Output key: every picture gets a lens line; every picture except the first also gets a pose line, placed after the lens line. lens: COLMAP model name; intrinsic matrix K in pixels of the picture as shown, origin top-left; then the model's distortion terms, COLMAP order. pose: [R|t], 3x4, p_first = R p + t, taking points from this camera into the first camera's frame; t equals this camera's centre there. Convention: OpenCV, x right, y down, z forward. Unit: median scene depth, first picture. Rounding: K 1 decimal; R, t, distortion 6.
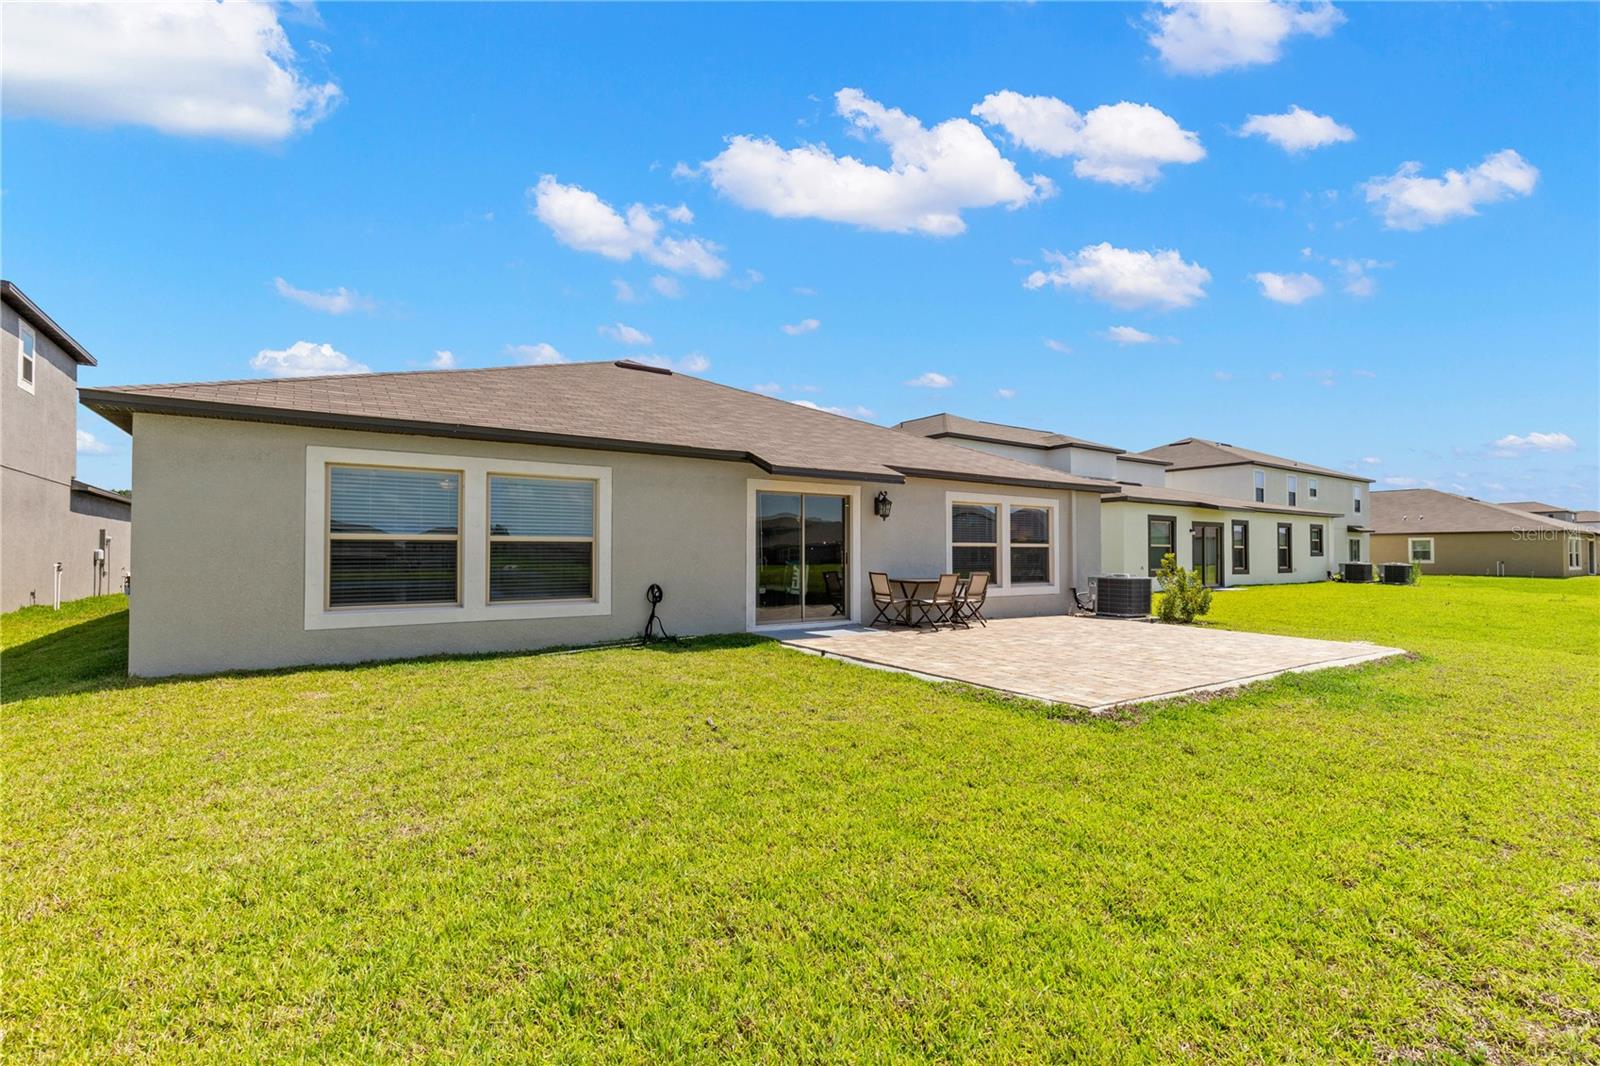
lens RADIAL K [[720.8, 0, 800.1], [0, 720.8, 541.1], [0, 0, 1]] dist [0.001411, -0.000121]
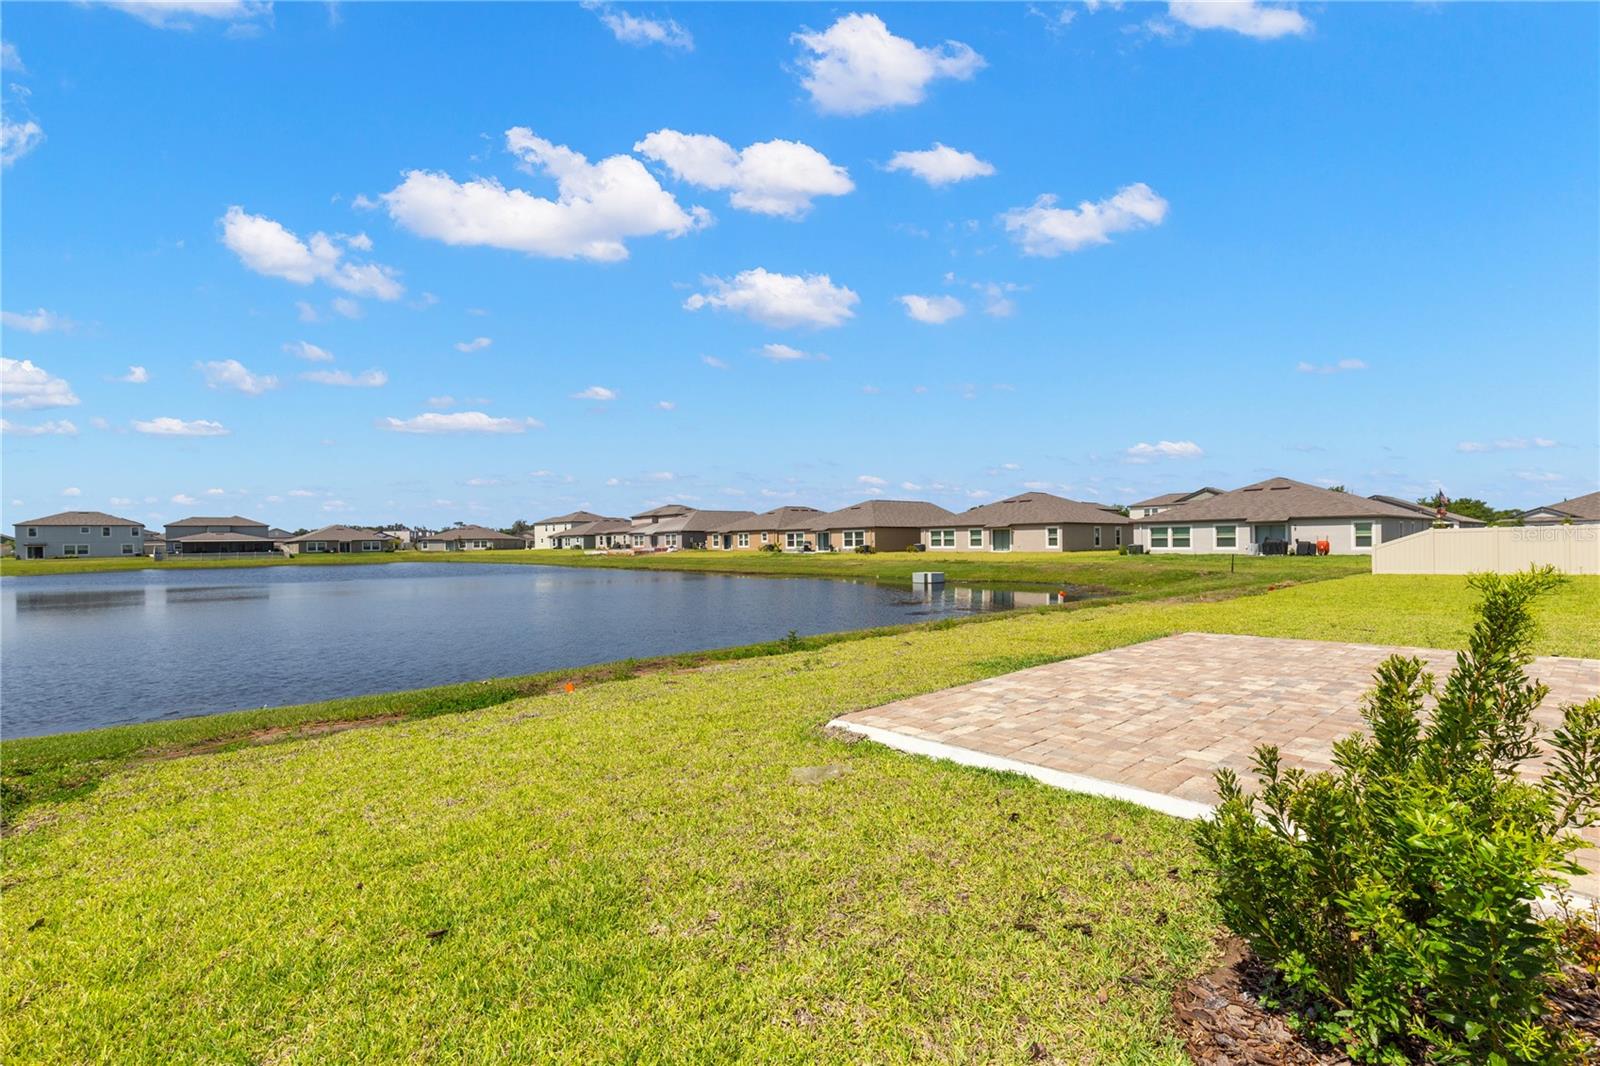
lens RADIAL K [[720.8, 0, 801.9], [0, 720.8, 532.3], [0, 0, 1]] dist [0.001411, -0.000121]
pose [[0.999986, 0.000704, 0.005241, 0.484072], [-0.000705, 1.000000, 0.000106, -0.011940], [-0.005241, -0.000110, 0.999986, -0.097415]]
